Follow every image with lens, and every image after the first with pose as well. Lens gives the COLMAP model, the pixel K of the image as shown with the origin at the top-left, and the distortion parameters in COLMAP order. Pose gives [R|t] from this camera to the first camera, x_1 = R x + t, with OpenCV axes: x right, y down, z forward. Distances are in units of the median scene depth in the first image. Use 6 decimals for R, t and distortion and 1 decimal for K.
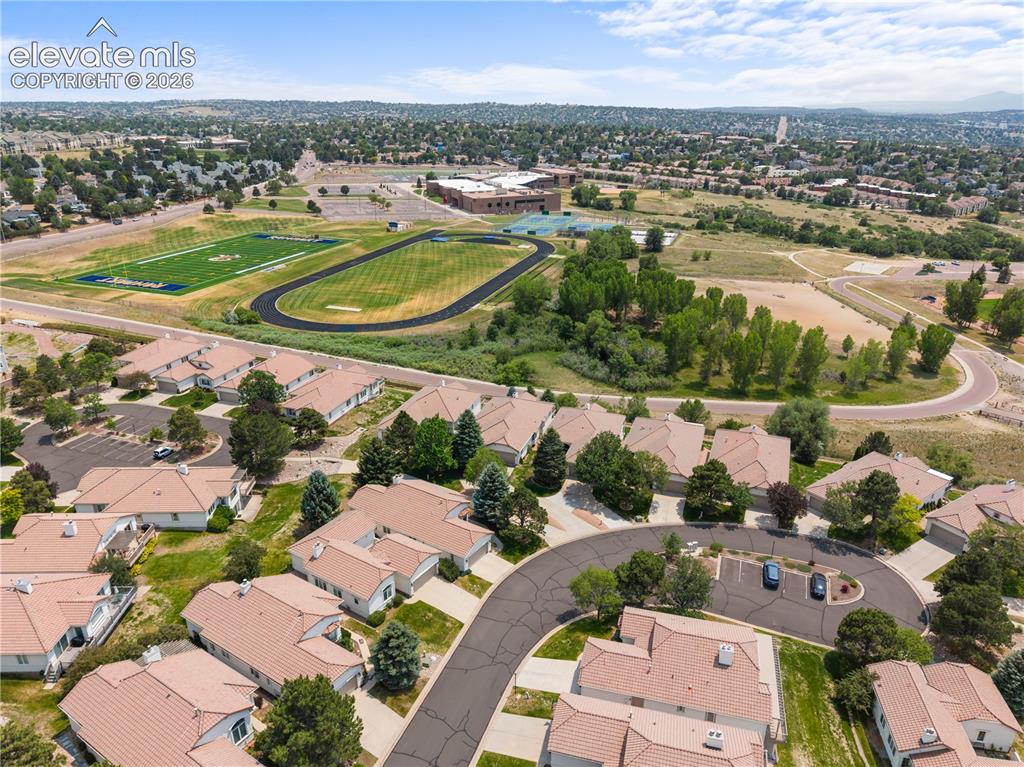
lens RADIAL K [[688.2, 0, 512.0], [0, 688.2, 383.5], [0, 0, 1]] dist [0.081530, -0.106513]
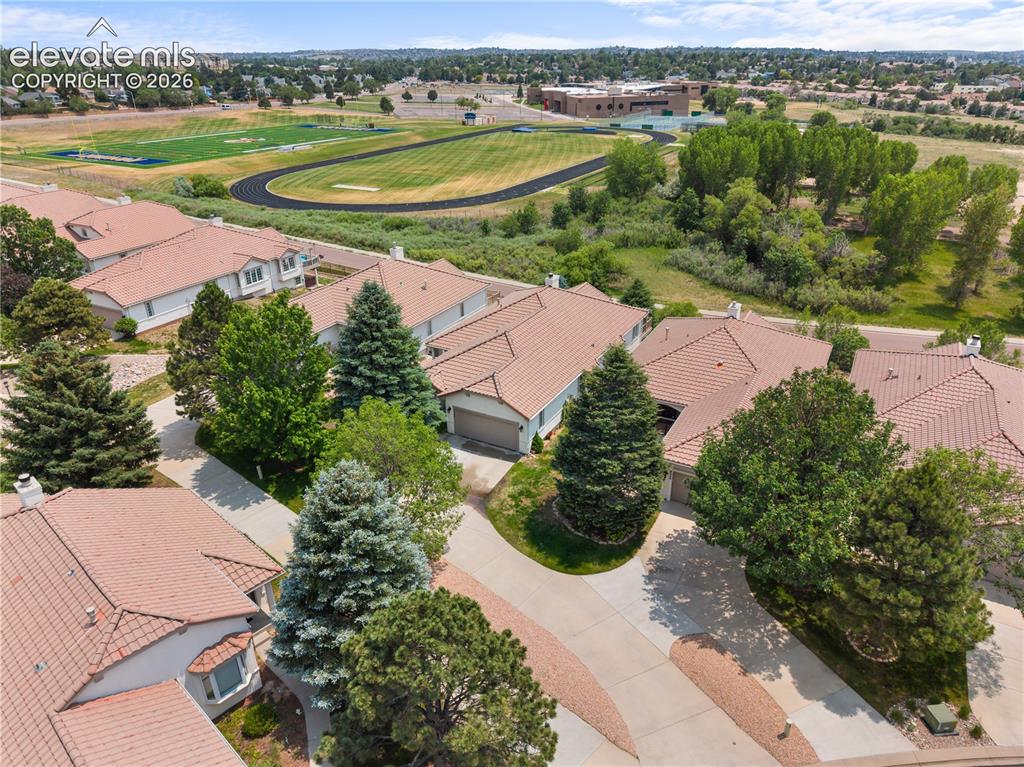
lens RADIAL K [[697.1, 0, 512.0], [0, 697.1, 383.5], [0, 0, 1]] dist [-0.002085, 0.001050]
pose [[0.986088, 0.062239, -0.154135, 0.030173], [-0.052254, 0.996315, 0.068009, 0.031608], [0.157800, -0.059009, 0.985706, 0.357552]]
